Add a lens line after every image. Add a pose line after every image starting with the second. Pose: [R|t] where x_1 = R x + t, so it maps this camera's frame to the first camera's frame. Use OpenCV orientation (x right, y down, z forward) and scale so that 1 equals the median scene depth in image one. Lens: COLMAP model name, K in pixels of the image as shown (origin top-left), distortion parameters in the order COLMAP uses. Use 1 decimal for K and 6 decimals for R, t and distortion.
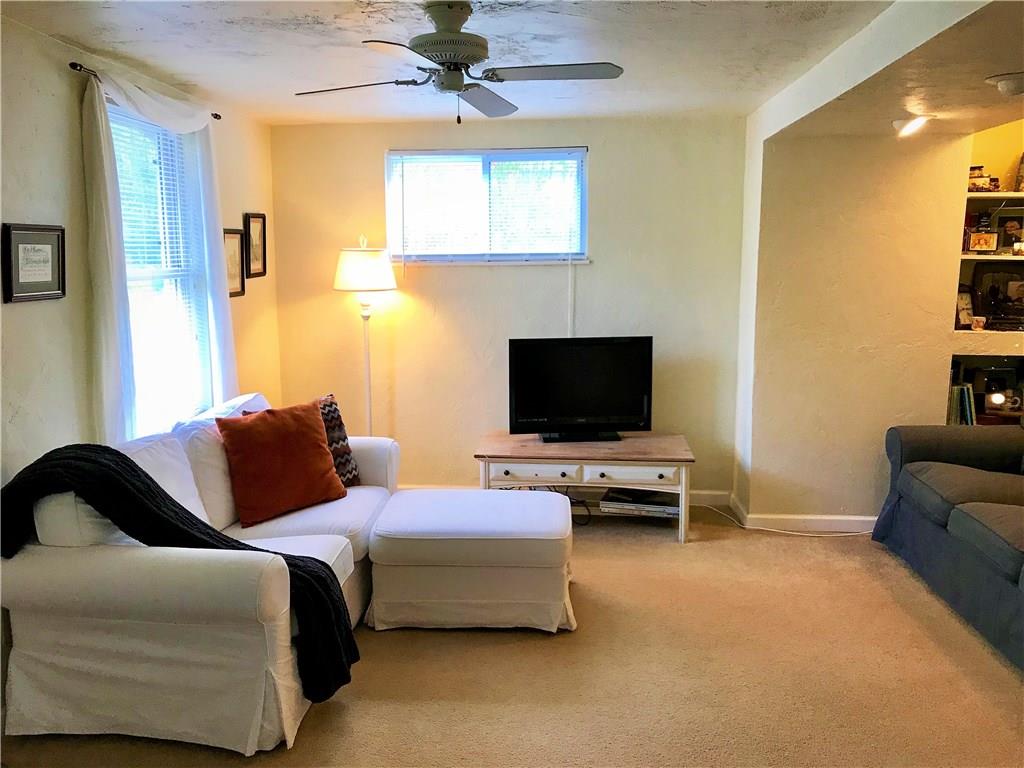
lens RADIAL K [[860.1, 0, 505.7], [0, 860.1, 368.6], [0, 0, 1]] dist [0.113539, -0.168475]
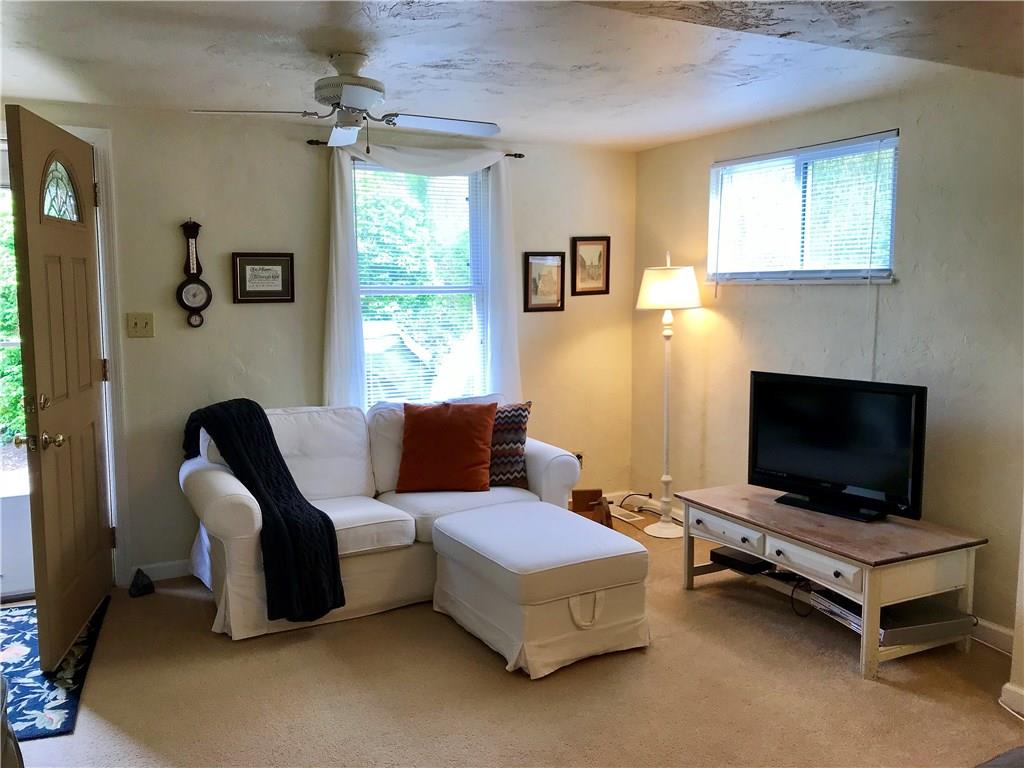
lens RADIAL K [[860.1, 0, 505.7], [0, 860.1, 368.6], [0, 0, 1]] dist [0.113539, -0.168475]
pose [[0.538749, 0.089447, -0.837704, 0.618694], [-0.112632, 0.993068, 0.033599, -0.039826], [0.834903, 0.076251, 0.545090, 0.347425]]
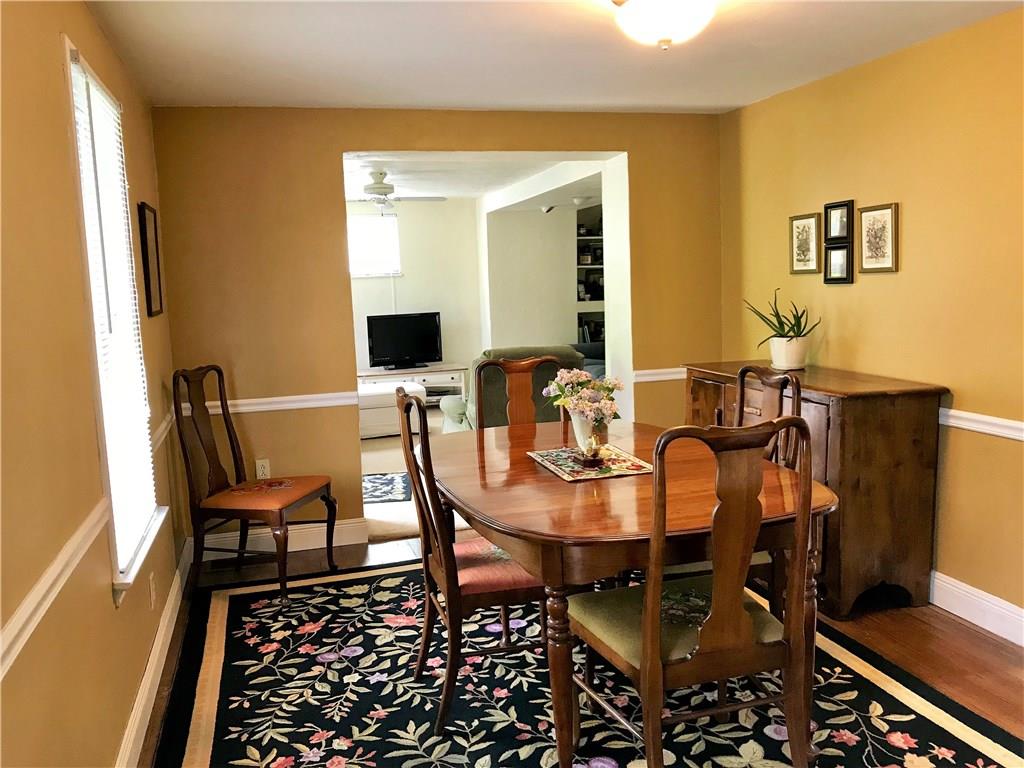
lens RADIAL K [[860.1, 0, 505.7], [0, 860.1, 368.6], [0, 0, 1]] dist [0.113539, -0.168475]
pose [[0.941229, -0.068921, 0.330662, -0.361139], [0.080759, 0.996487, -0.022180, 0.154152], [-0.327972, 0.047581, 0.943489, -0.924794]]
